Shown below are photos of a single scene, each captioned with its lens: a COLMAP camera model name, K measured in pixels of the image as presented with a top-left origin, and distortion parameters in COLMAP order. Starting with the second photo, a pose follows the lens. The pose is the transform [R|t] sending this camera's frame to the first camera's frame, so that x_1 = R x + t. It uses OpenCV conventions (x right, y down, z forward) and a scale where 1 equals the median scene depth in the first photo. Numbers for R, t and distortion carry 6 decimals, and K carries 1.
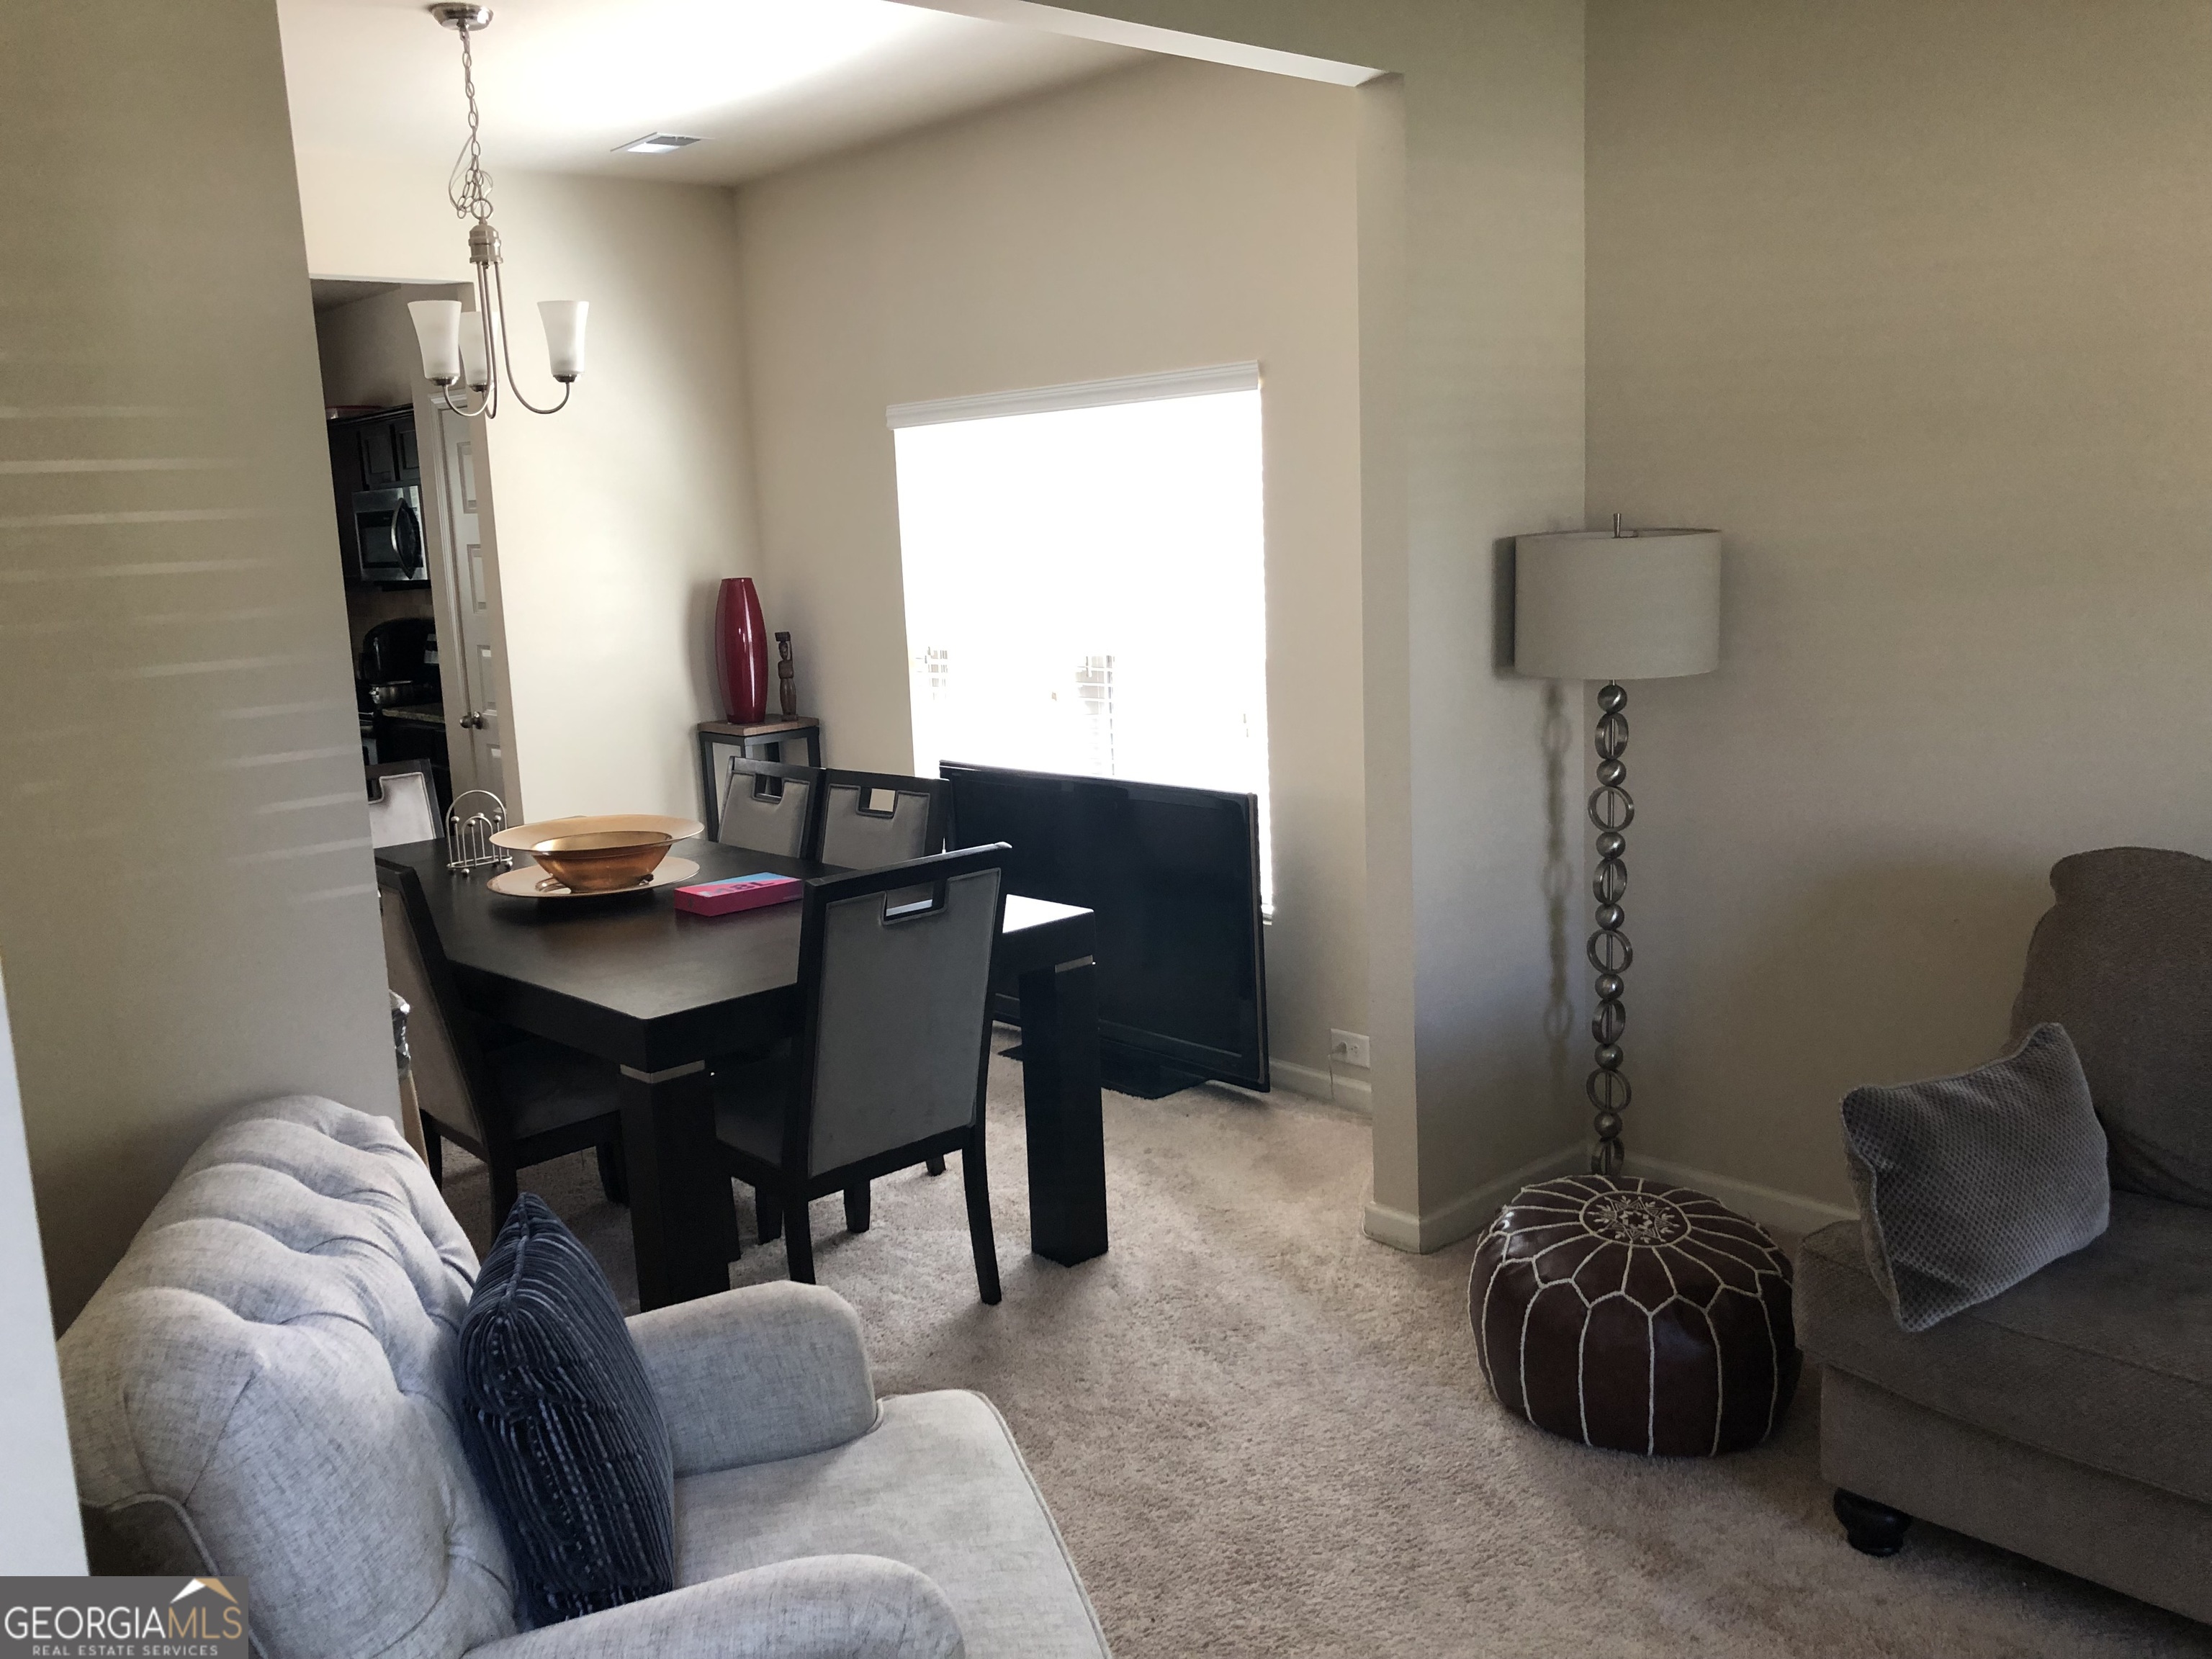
lens RADIAL K [[1819.0, 0, 1091.2], [0, 1819.0, 818.0], [0, 0, 1]] dist [0.011273, -0.003170]
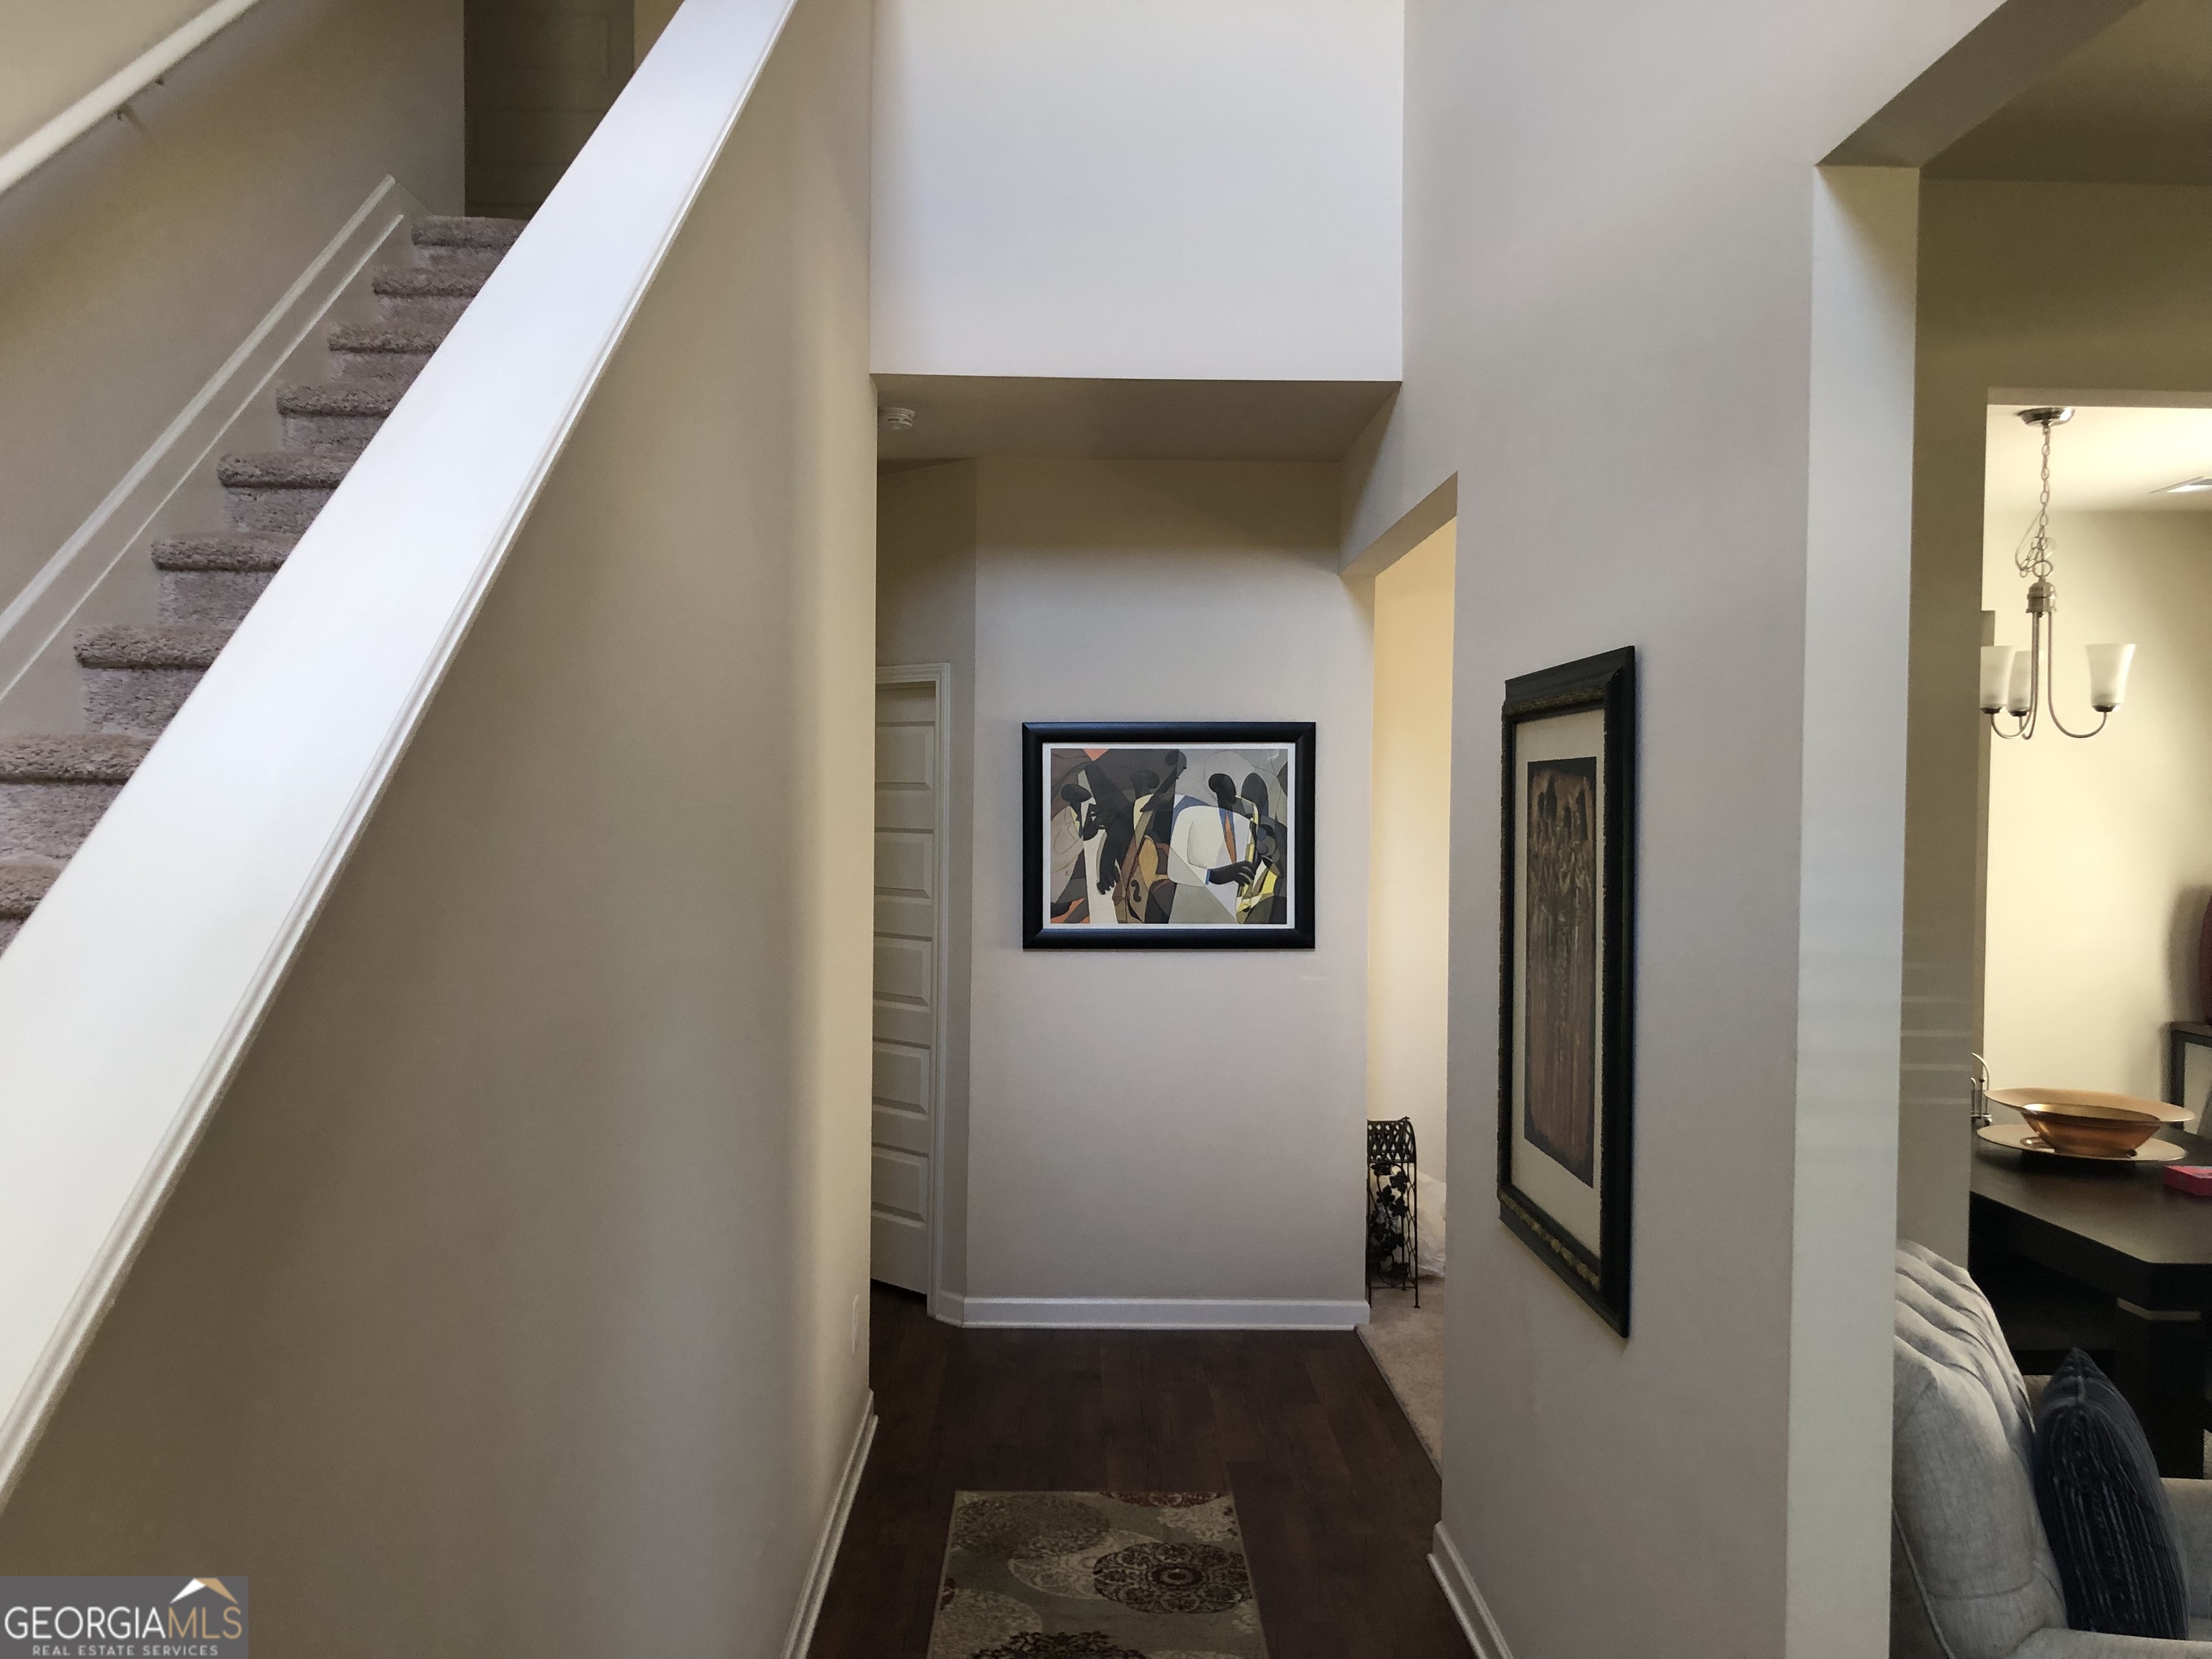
lens RADIAL K [[1810.4, 0, 1106.0], [0, 1810.4, 829.5], [0, 0, 1]] dist [0.114168, -0.134945]
pose [[0.755573, 0.068905, -0.651431, 0.003950], [-0.158066, 0.984245, -0.079227, 0.028269], [0.635708, 0.162831, 0.754560, -0.281625]]
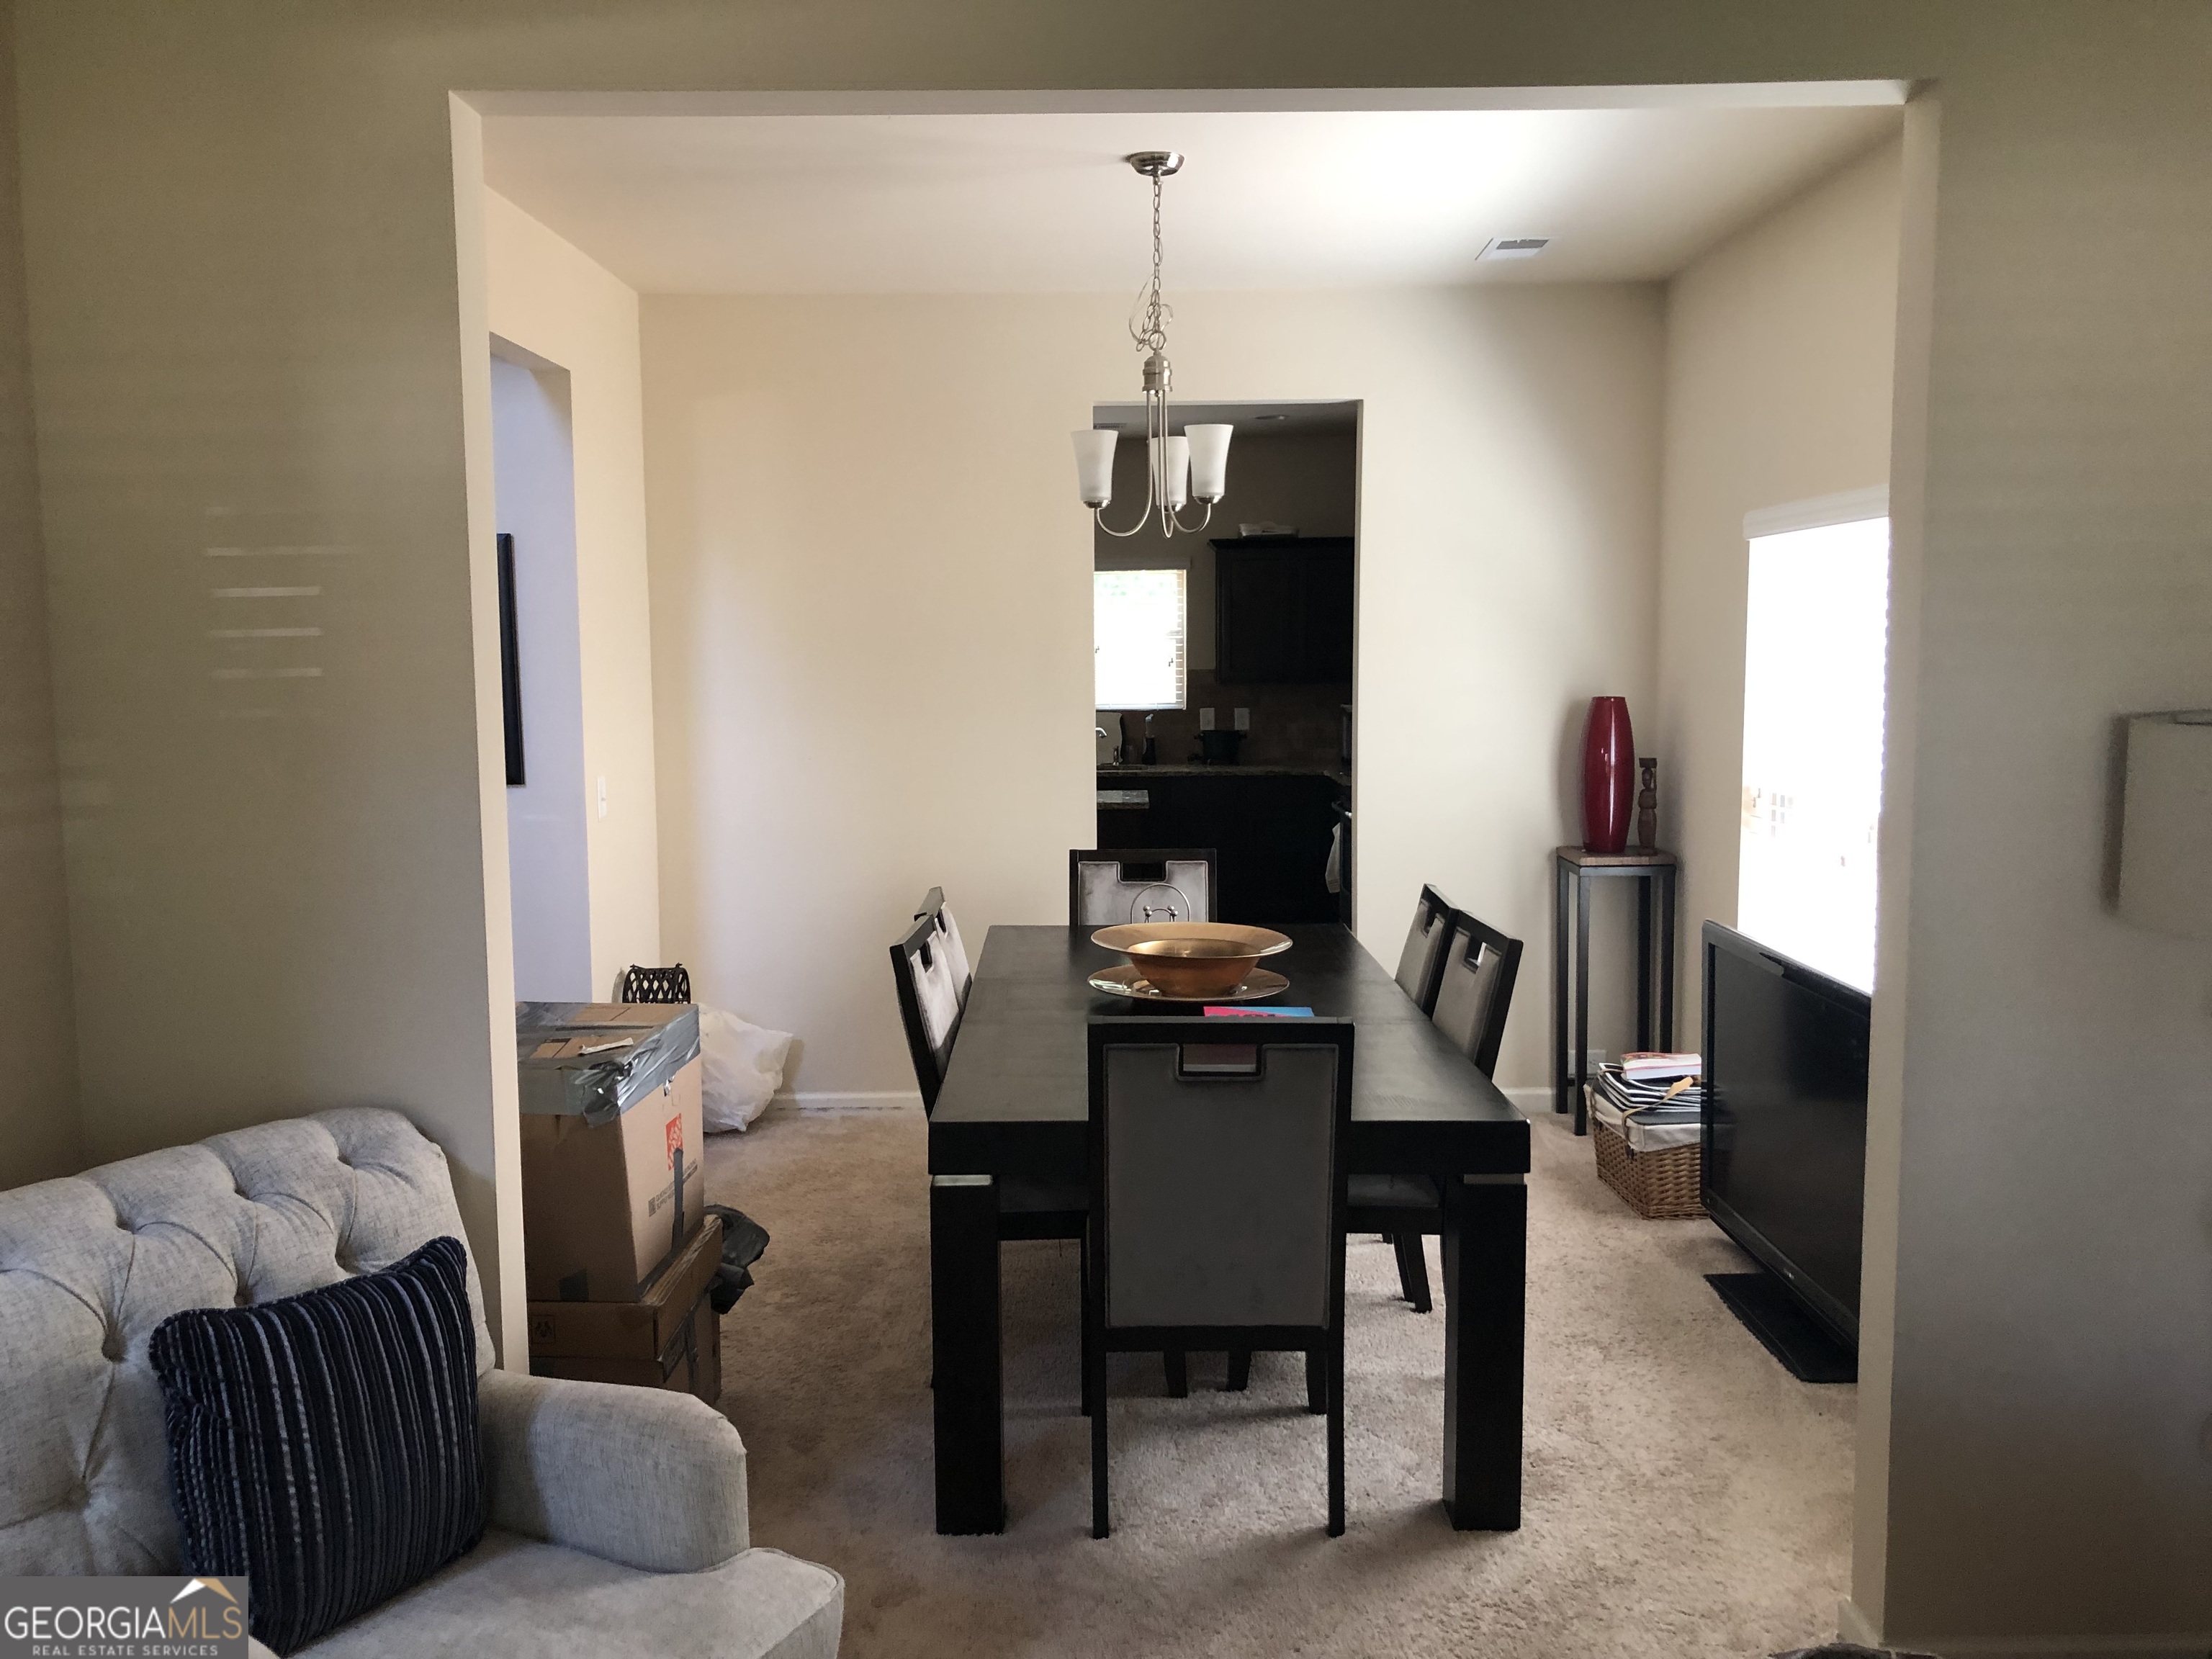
lens RADIAL K [[1825.8, 0, 1109.0], [0, 1825.8, 818.4], [0, 0, 1]] dist [0.018149, 0.004911]
pose [[0.734237, 0.107171, -0.670381, 0.389269], [-0.139086, 0.990262, 0.005975, -0.061503], [0.664494, 0.088853, 0.741993, 0.218425]]
